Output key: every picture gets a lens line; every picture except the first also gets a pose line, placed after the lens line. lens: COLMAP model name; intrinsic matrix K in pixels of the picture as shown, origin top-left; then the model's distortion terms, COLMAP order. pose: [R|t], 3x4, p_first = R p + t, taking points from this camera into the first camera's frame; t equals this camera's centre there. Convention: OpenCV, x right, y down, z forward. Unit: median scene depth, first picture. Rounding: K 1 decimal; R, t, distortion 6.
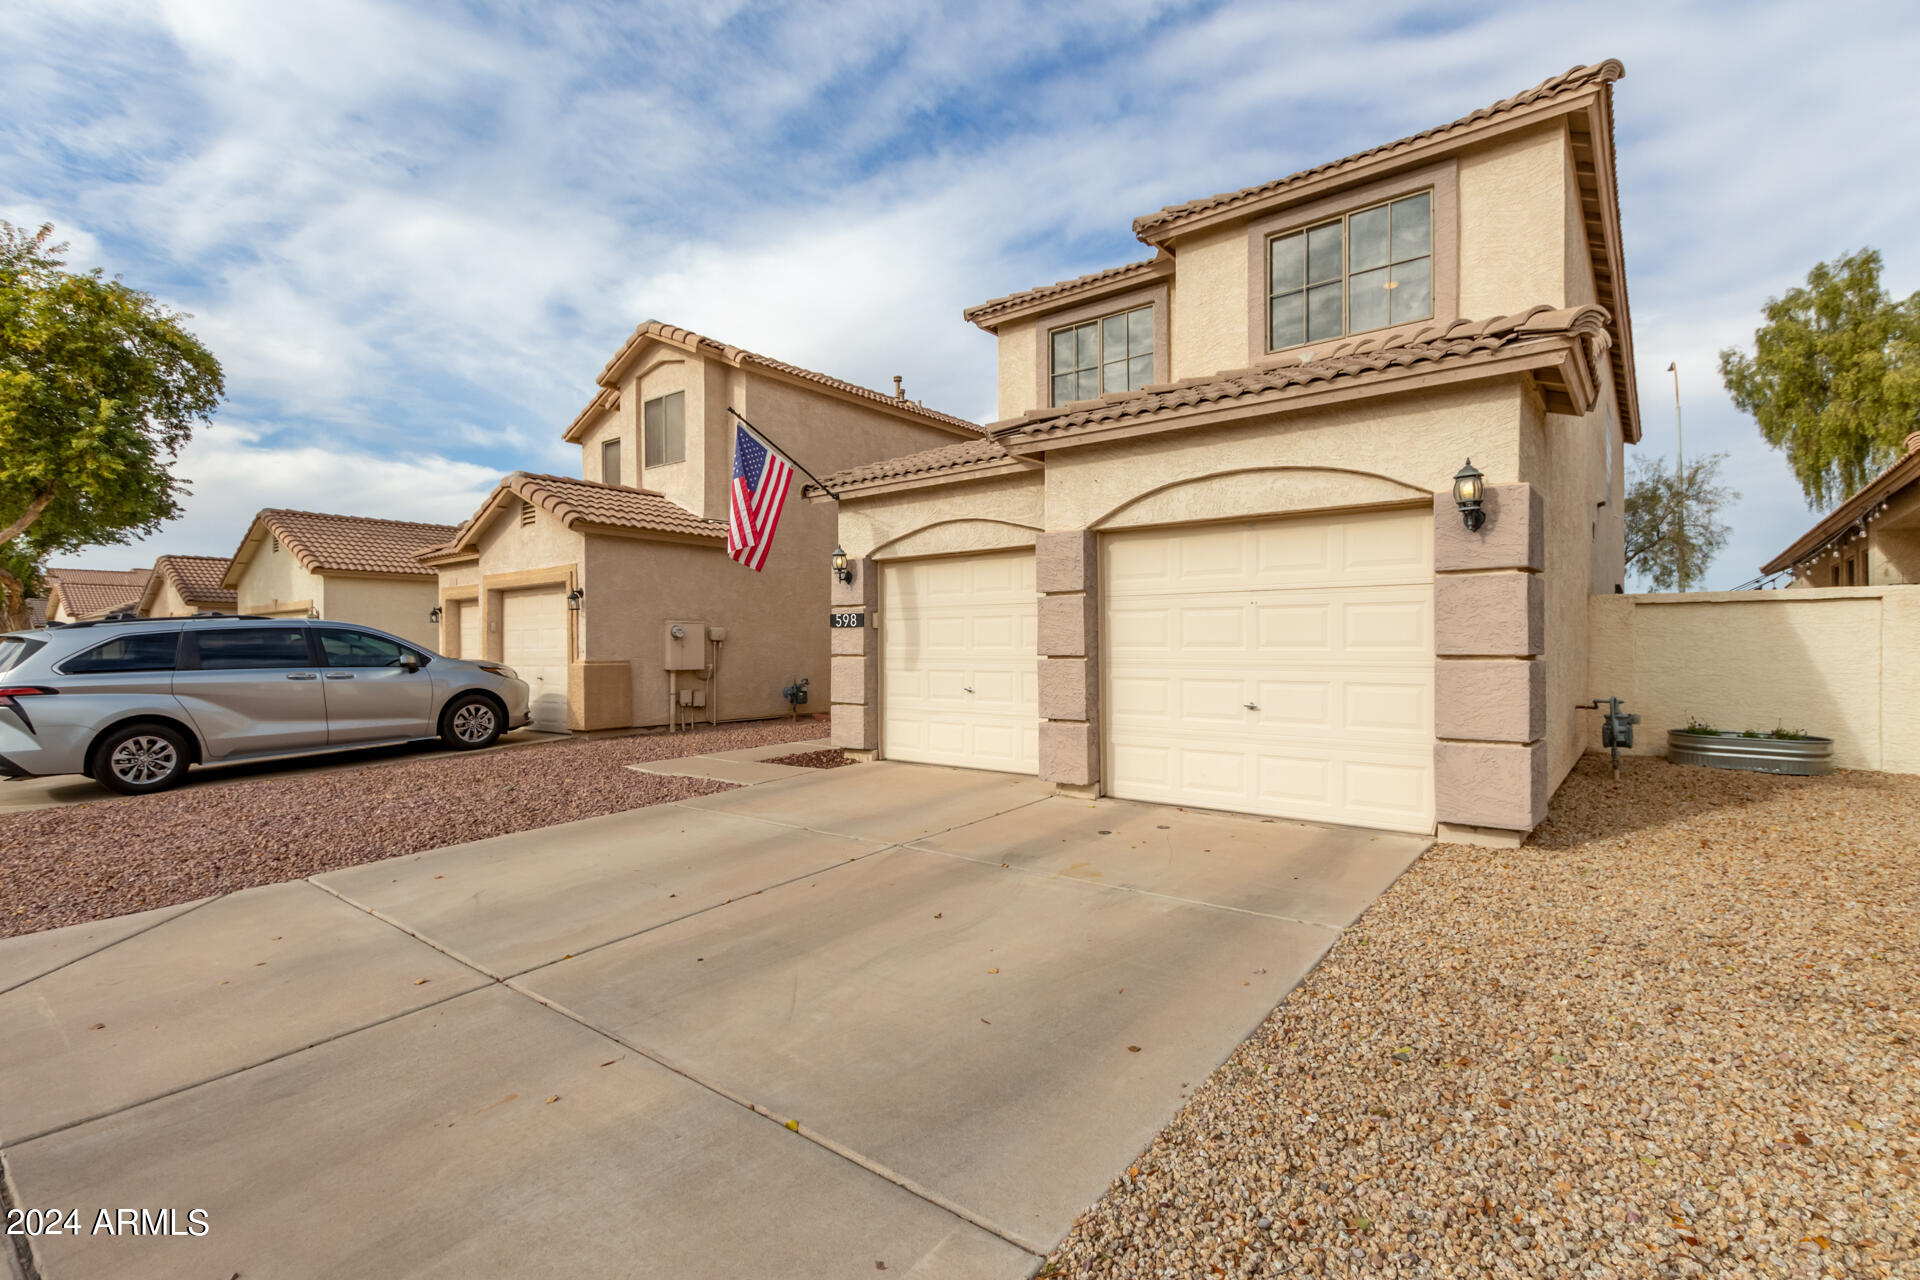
lens RADIAL K [[883.2, 0, 962.7], [0, 883.2, 641.7], [0, 0, 1]] dist [0.009393, -0.000679]
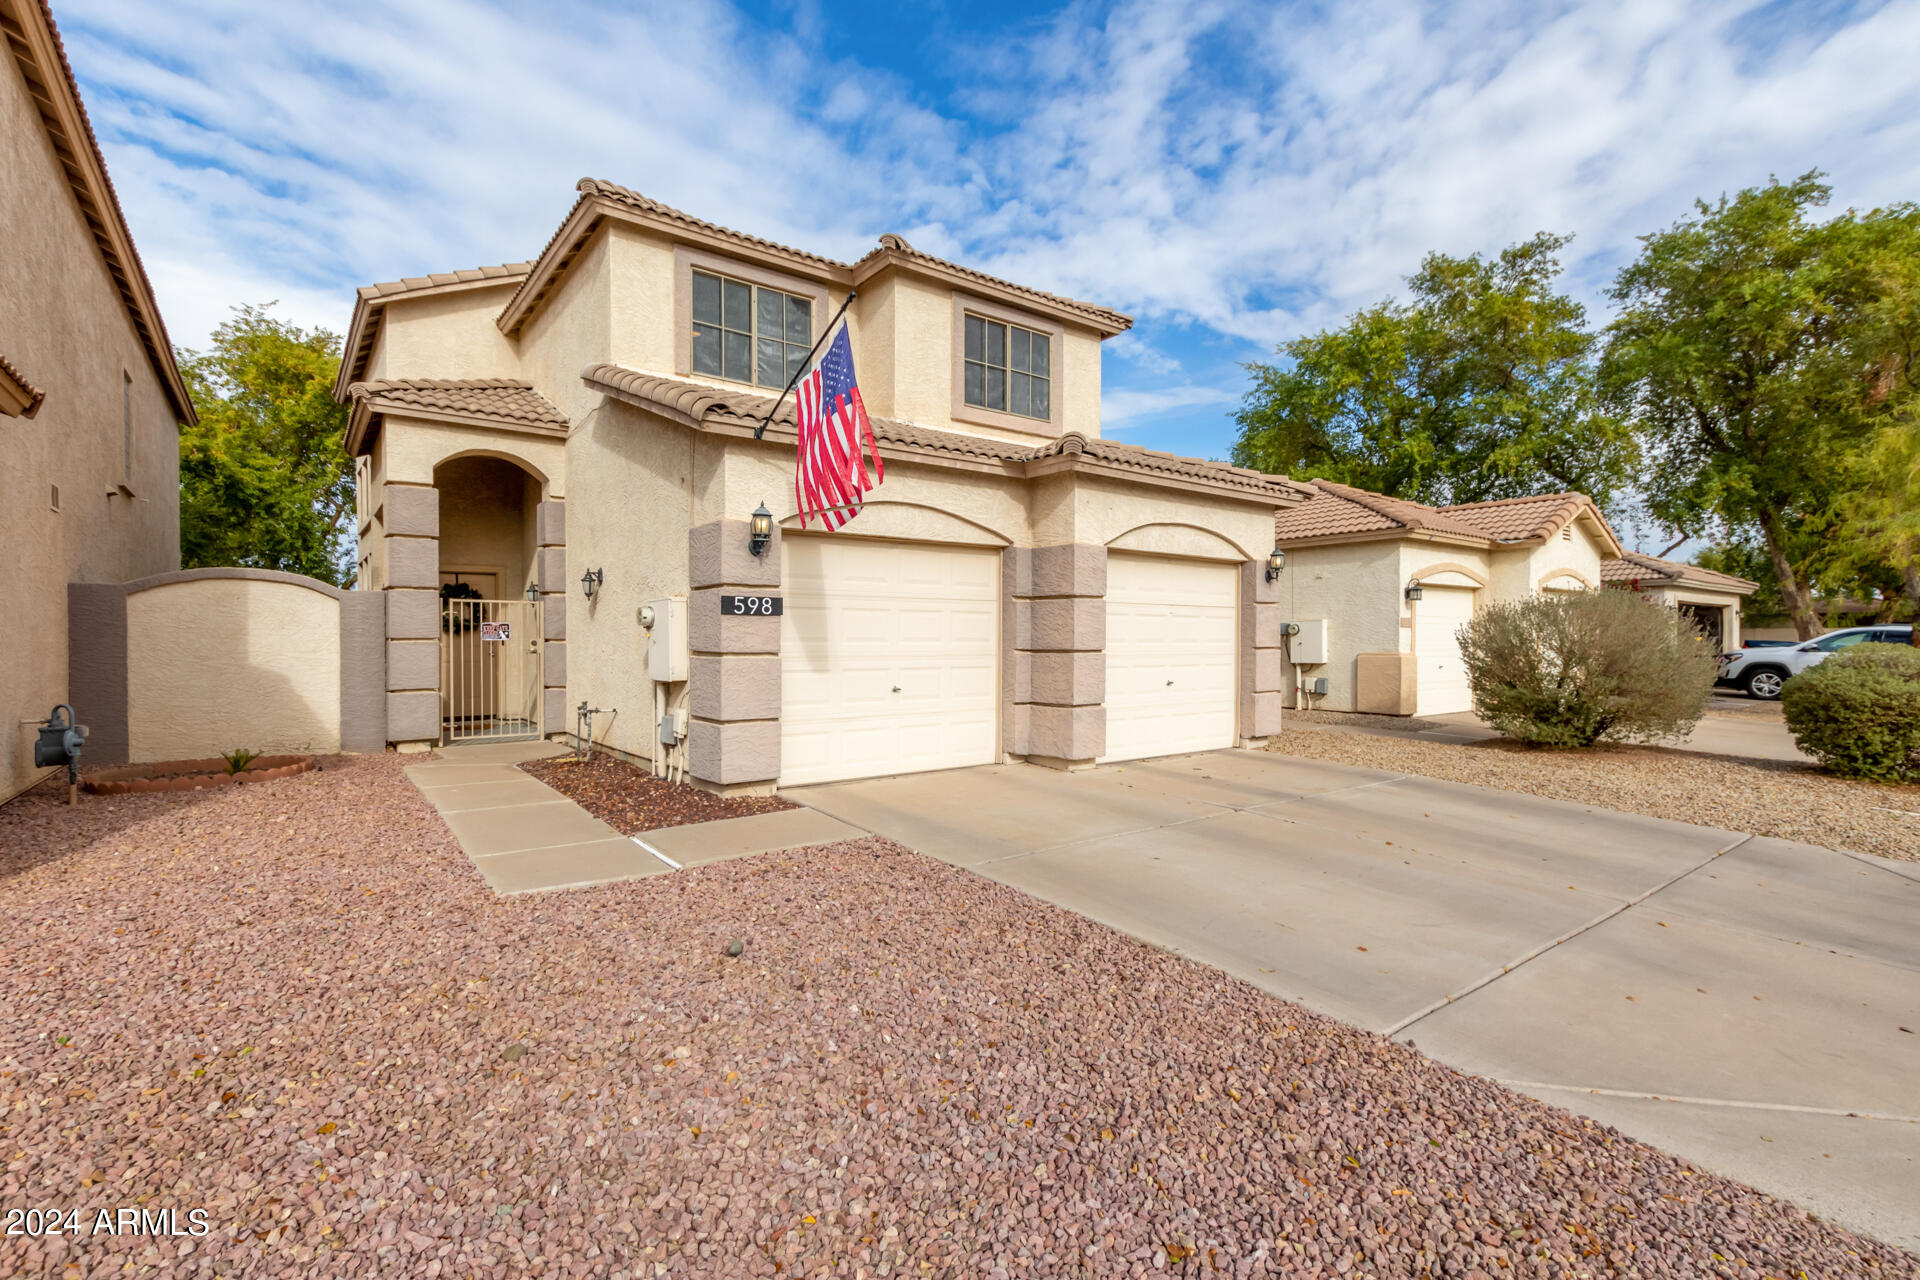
lens RADIAL K [[883.2, 0, 964.9], [0, 883.2, 644.7], [0, 0, 1]] dist [0.009393, -0.000679]
pose [[0.233736, 0.002528, 0.972297, -0.934317], [-0.003305, 0.999993, -0.001806, 0.010245], [-0.972294, -0.002791, 0.233743, 0.774078]]
